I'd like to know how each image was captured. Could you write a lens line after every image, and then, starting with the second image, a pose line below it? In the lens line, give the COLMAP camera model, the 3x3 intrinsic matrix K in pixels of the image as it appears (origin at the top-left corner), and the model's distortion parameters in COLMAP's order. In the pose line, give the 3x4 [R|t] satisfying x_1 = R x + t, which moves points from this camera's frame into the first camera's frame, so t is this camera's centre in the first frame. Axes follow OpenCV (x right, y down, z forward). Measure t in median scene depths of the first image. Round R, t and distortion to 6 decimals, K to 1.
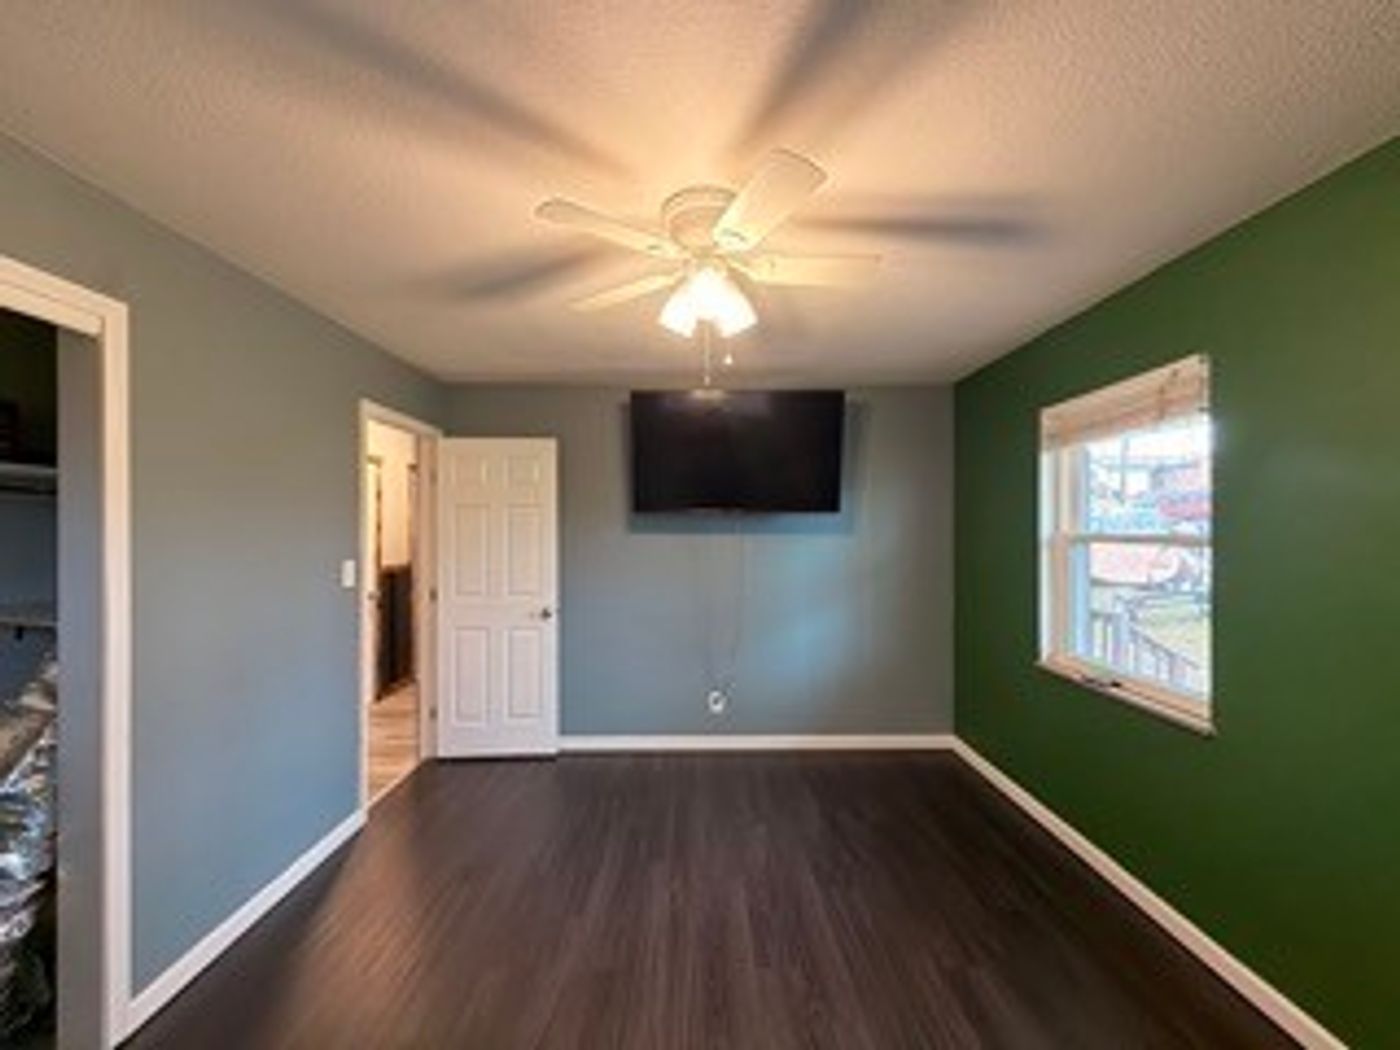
lens RADIAL K [[556.0, 0, 700.0], [0, 556.0, 525.0], [0, 0, 1]] dist [-0.000012, -0.000158]
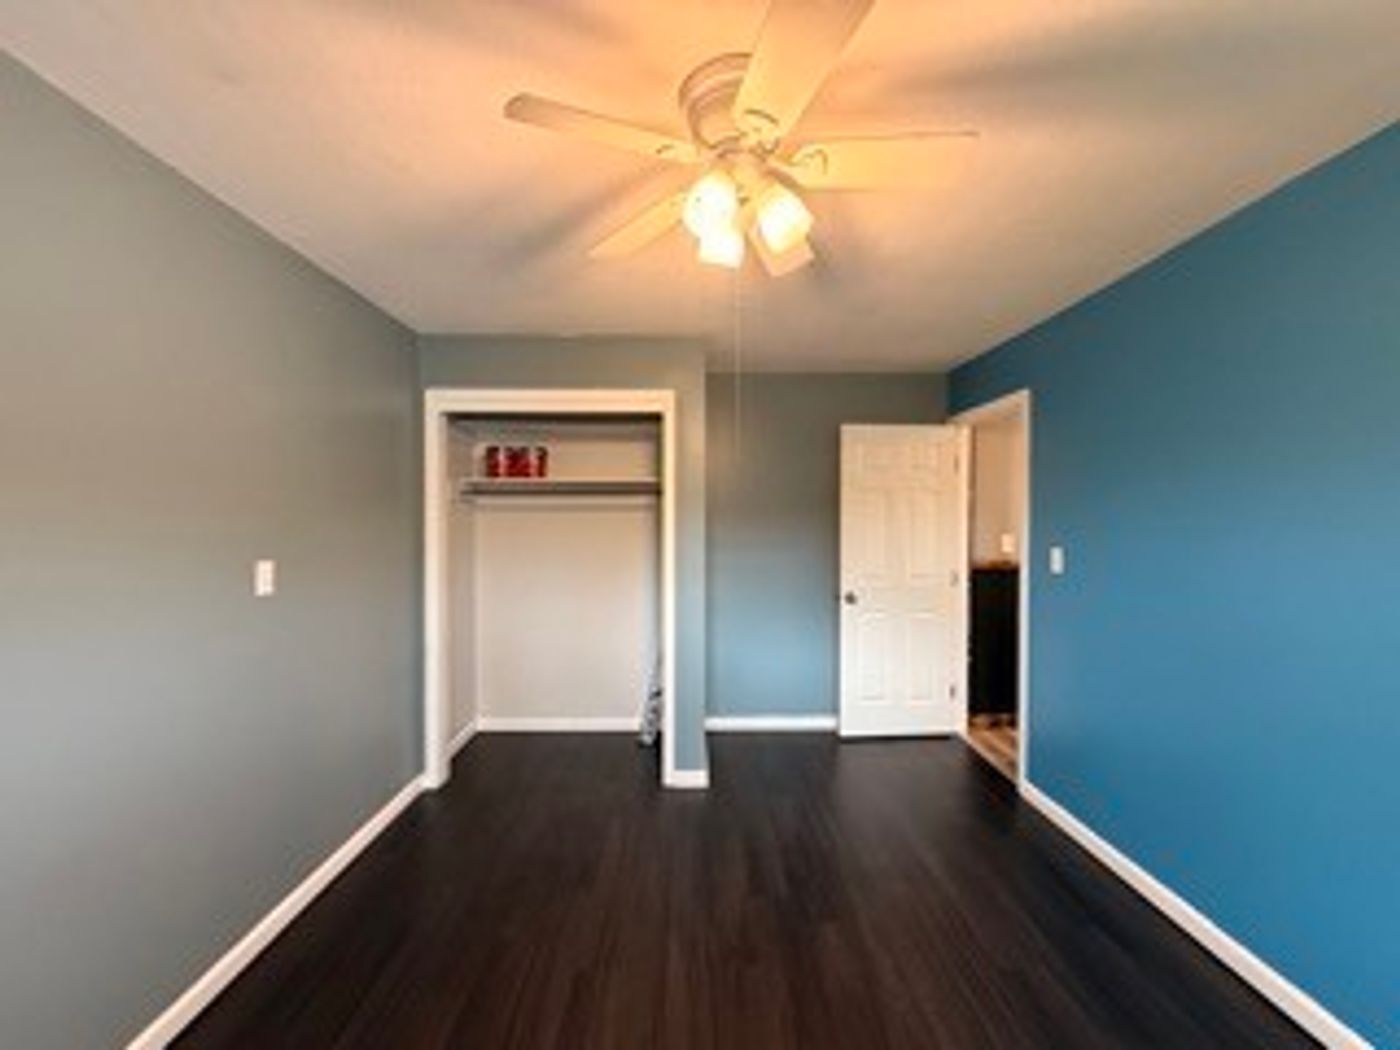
lens RADIAL K [[556.0, 0, 700.0], [0, 556.0, 525.0], [0, 0, 1]] dist [-0.000012, -0.000158]
pose [[0.002638, 0.025257, -0.999678, 0.394550], [0.001697, 0.999679, 0.025261, -0.001238], [0.999995, -0.001764, 0.002594, 0.528826]]
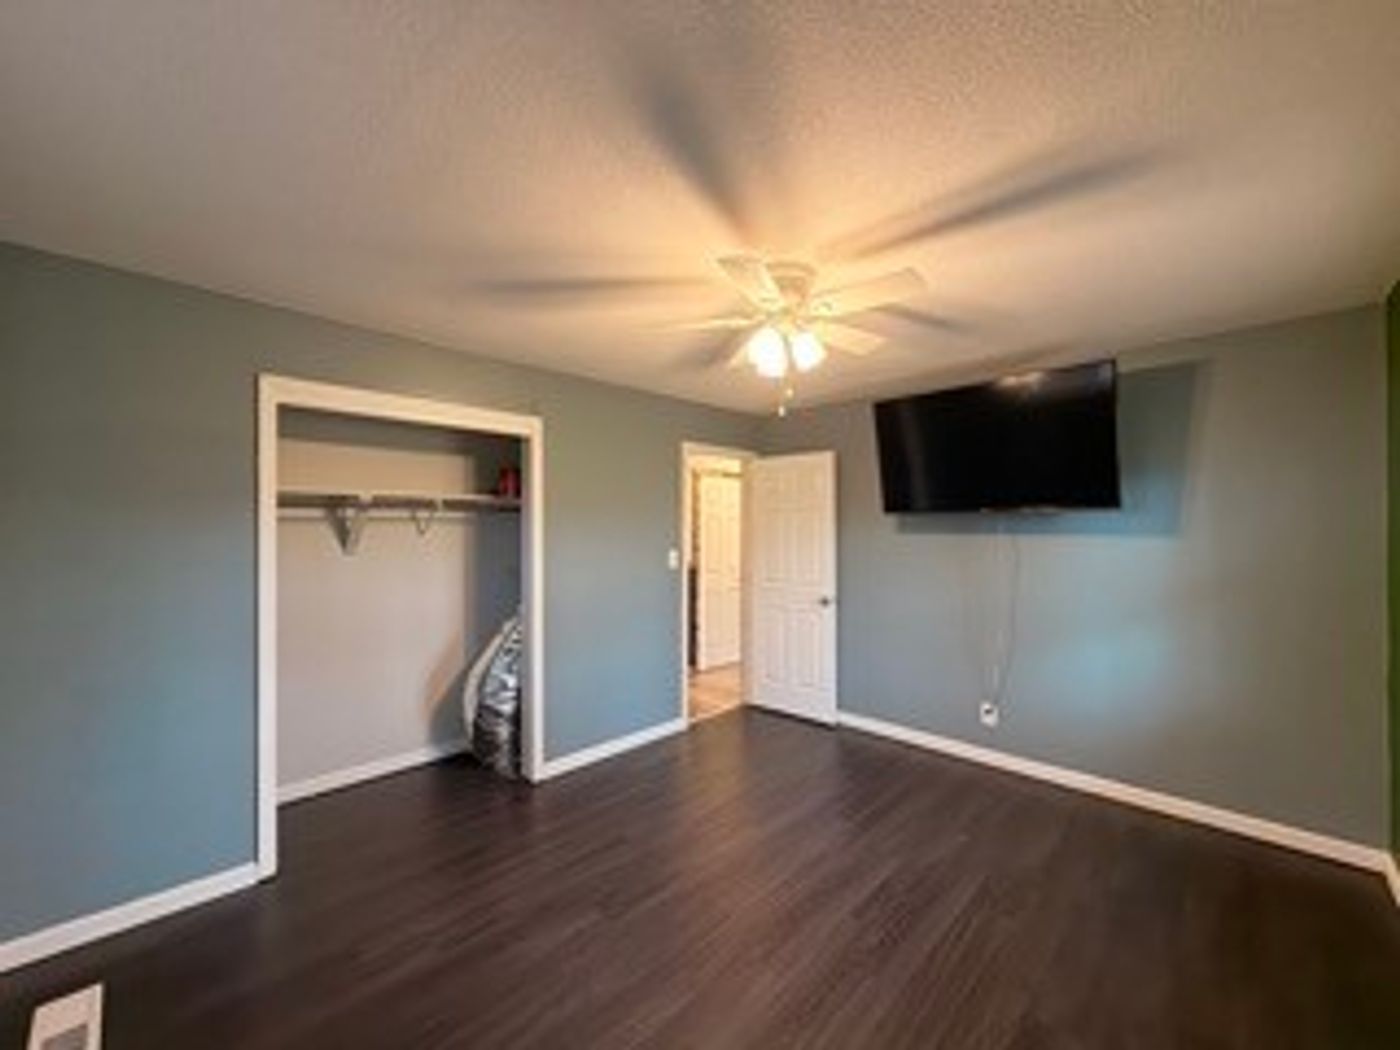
lens RADIAL K [[556.0, 0, 700.0], [0, 556.0, 525.0], [0, 0, 1]] dist [-0.000012, -0.000158]
pose [[0.707230, -0.004339, -0.706970, 0.393406], [0.005500, 0.999985, -0.000636, -0.001727], [0.706962, -0.003439, 0.707243, -0.008945]]
